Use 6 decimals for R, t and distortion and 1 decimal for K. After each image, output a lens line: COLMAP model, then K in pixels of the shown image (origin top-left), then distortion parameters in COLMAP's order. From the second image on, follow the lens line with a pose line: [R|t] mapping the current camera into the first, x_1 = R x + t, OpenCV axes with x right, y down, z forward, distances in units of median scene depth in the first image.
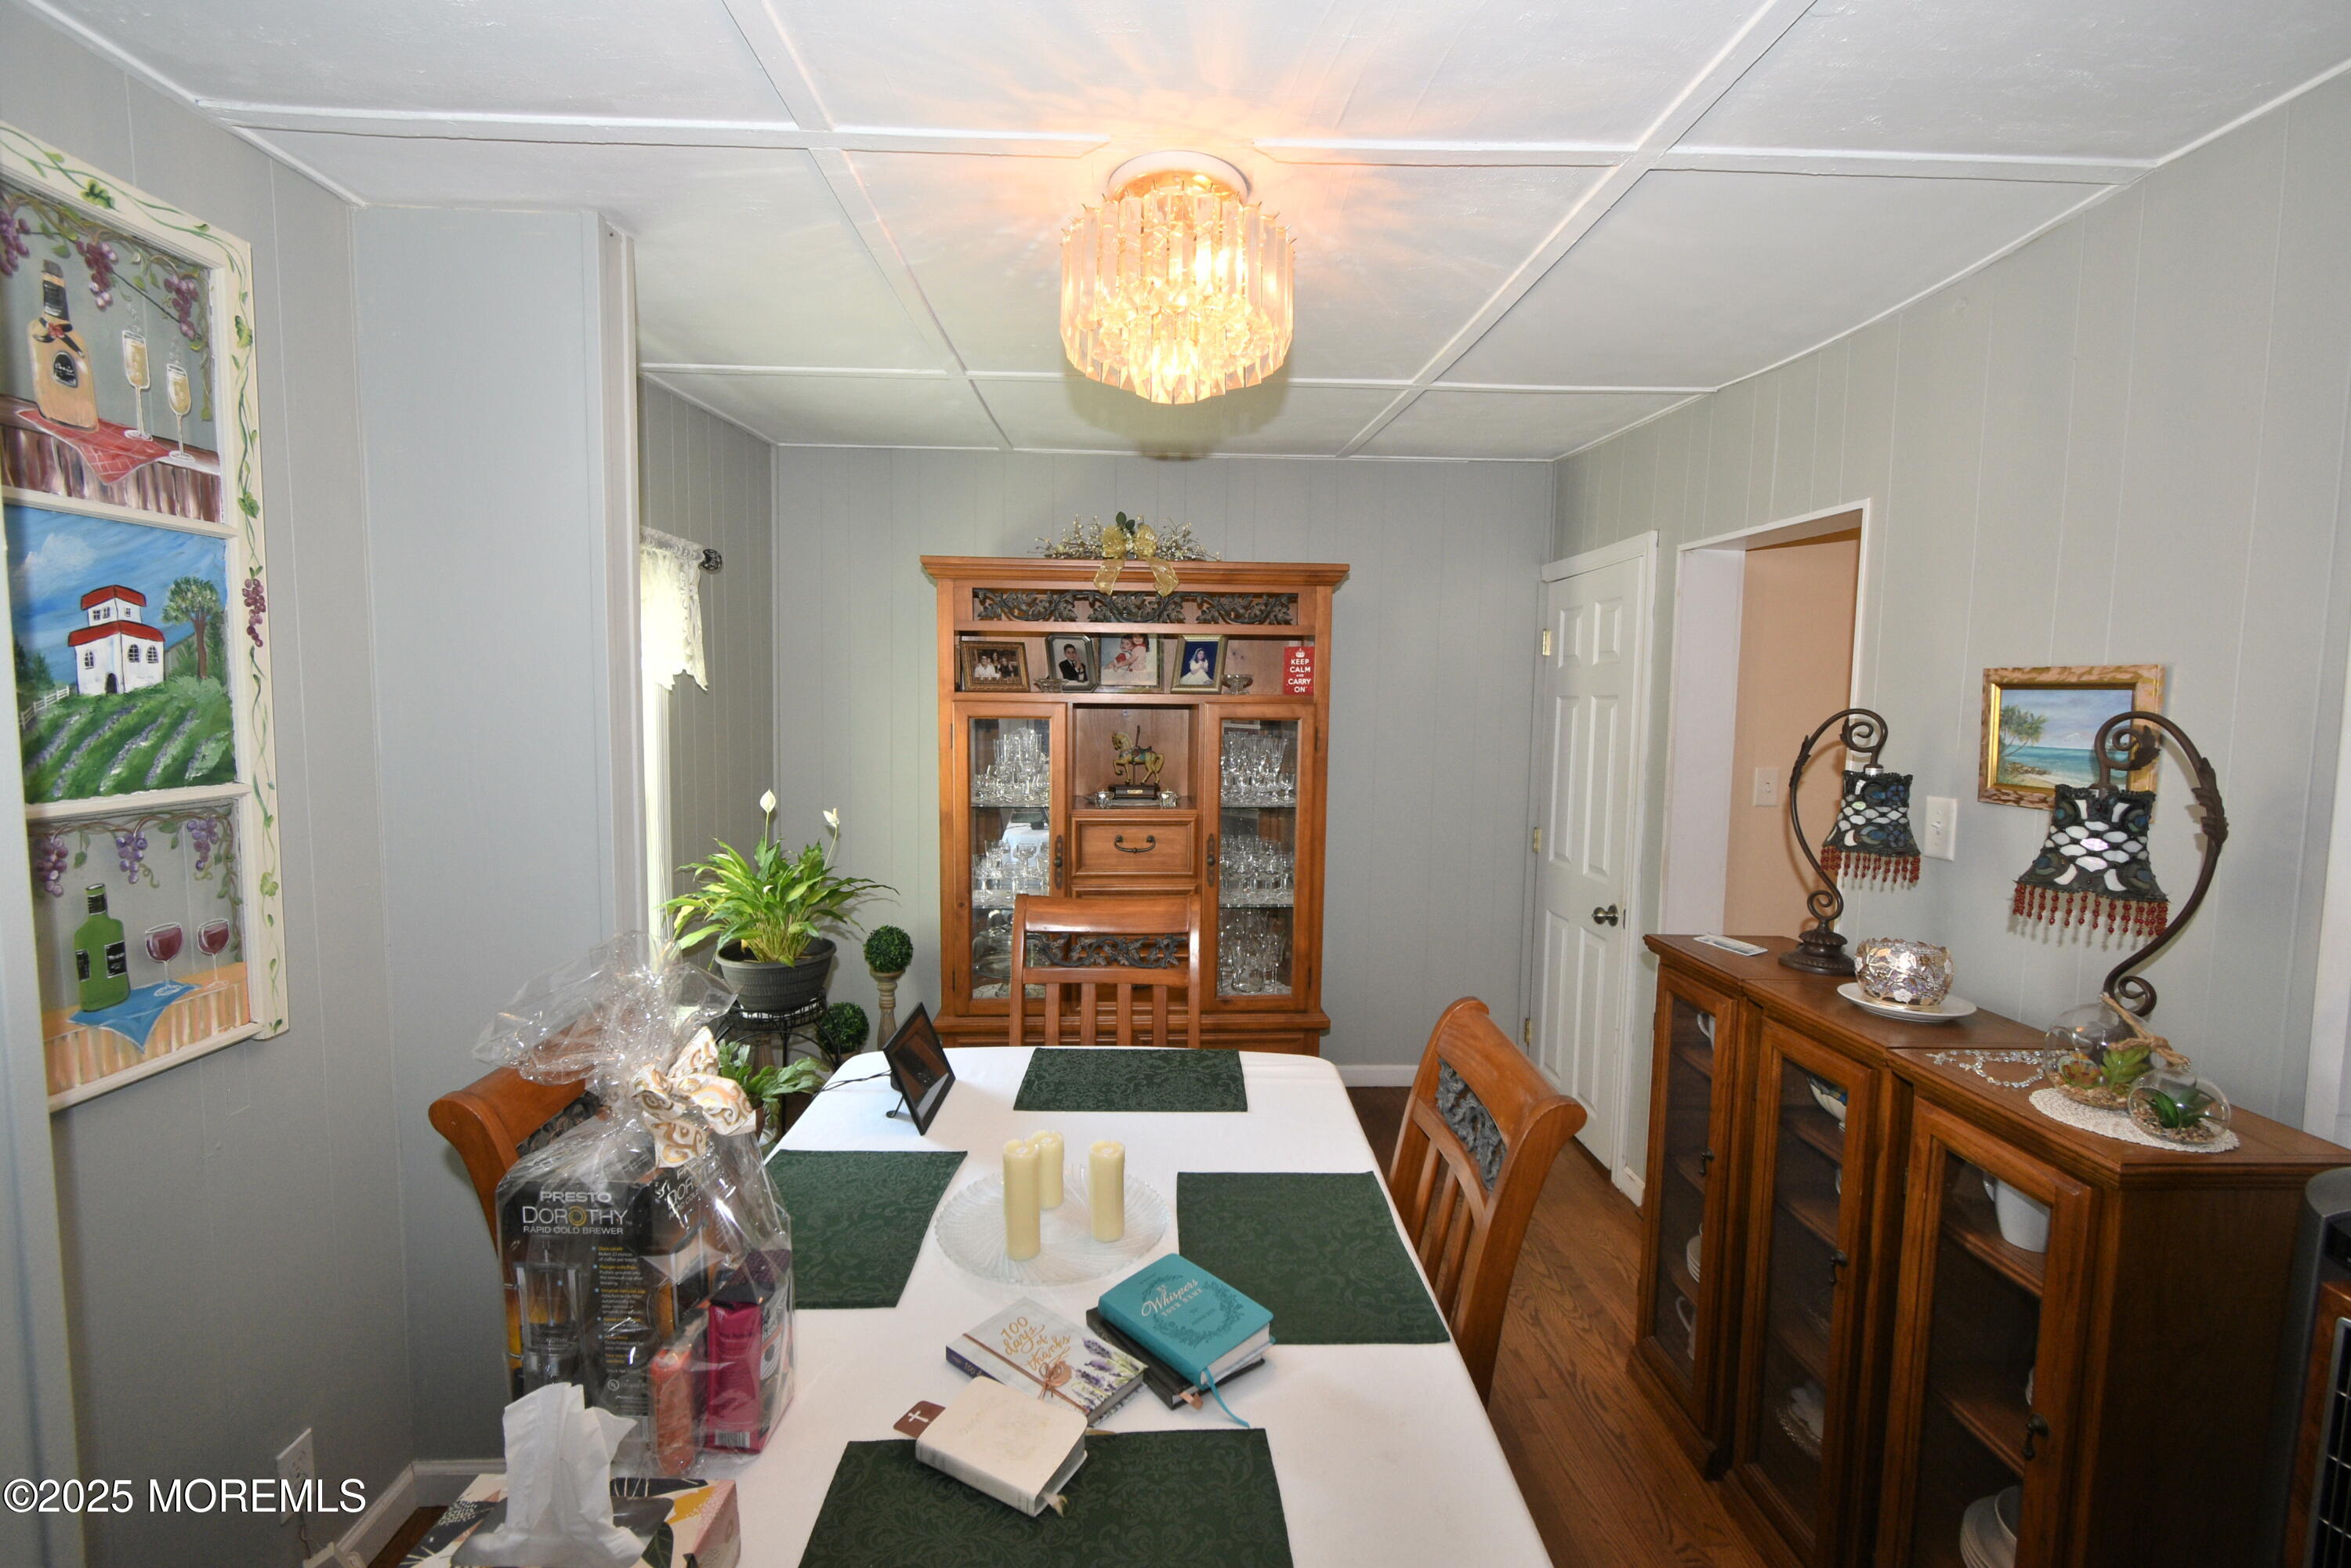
lens RADIAL K [[1043.1, 0, 1183.7], [0, 1043.1, 787.2], [0, 0, 1]] dist [0.004330, -0.000713]
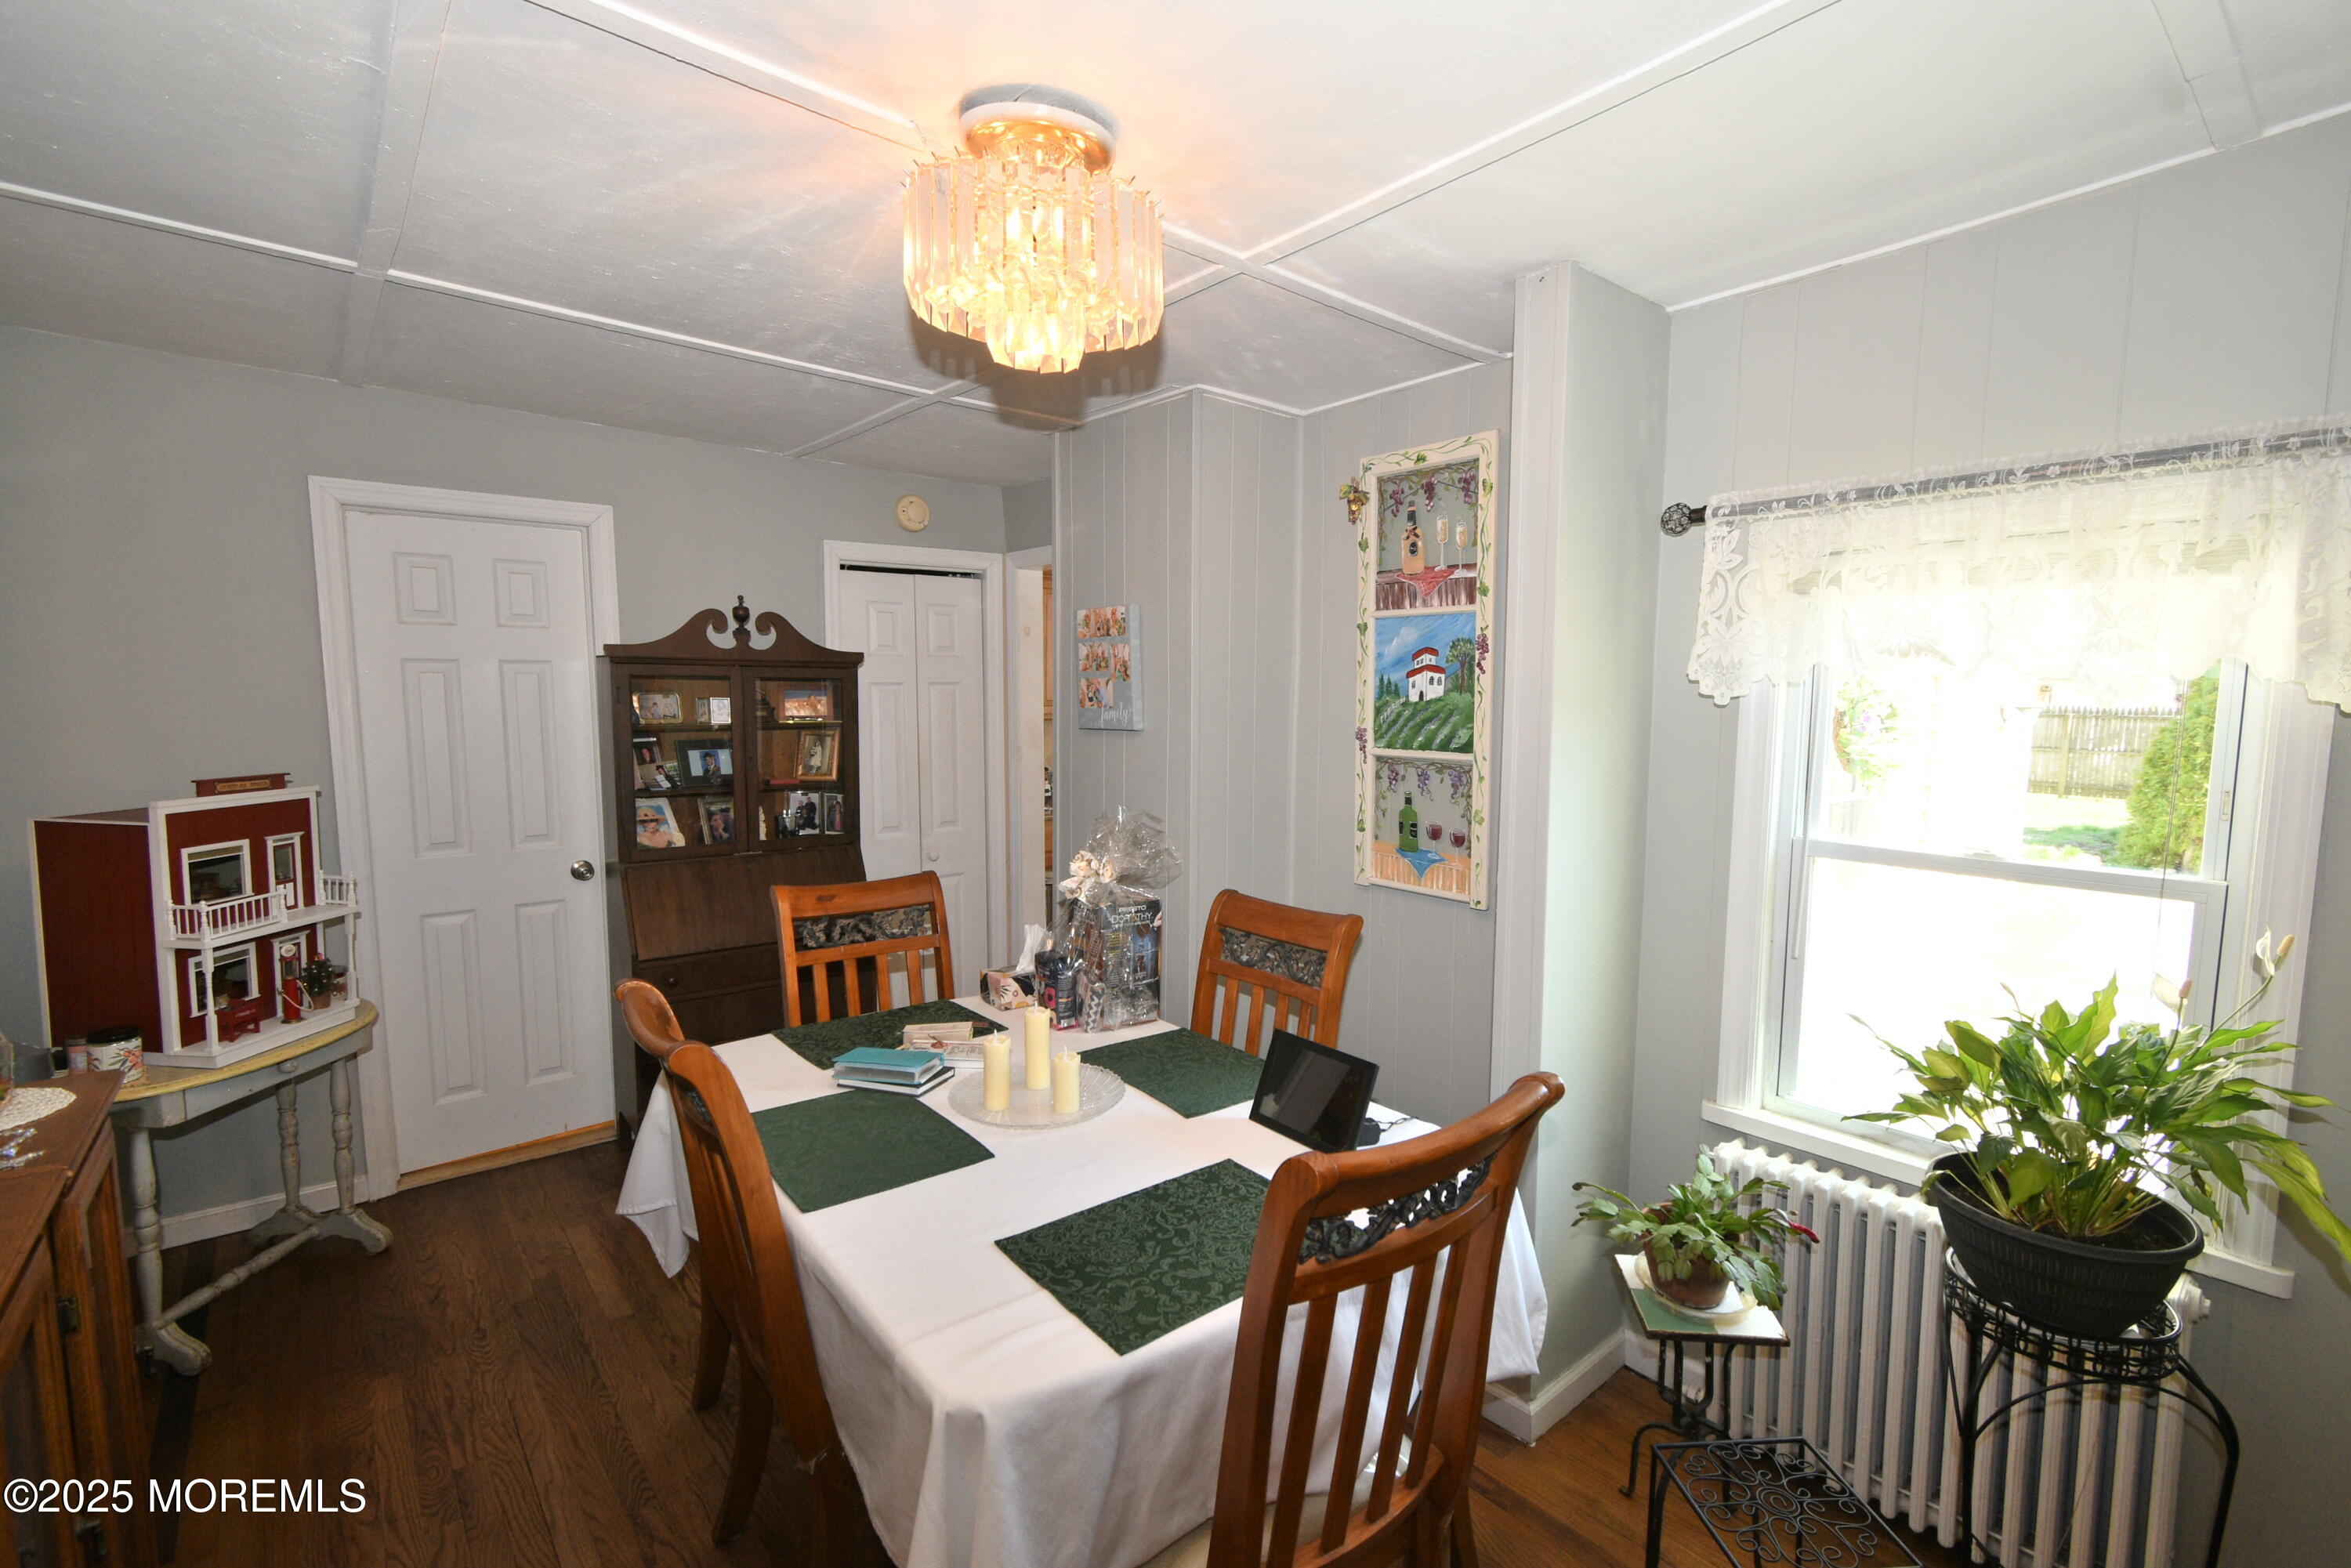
lens RADIAL K [[1043.1, 0, 1192.6], [0, 1043.1, 776.8], [0, 0, 1]] dist [0.004330, -0.000713]
pose [[-0.785663, 0.041876, -0.617235, 0.563156], [-0.068281, 0.985741, 0.153790, -0.217880], [0.614875, 0.162973, -0.771602, 2.236931]]
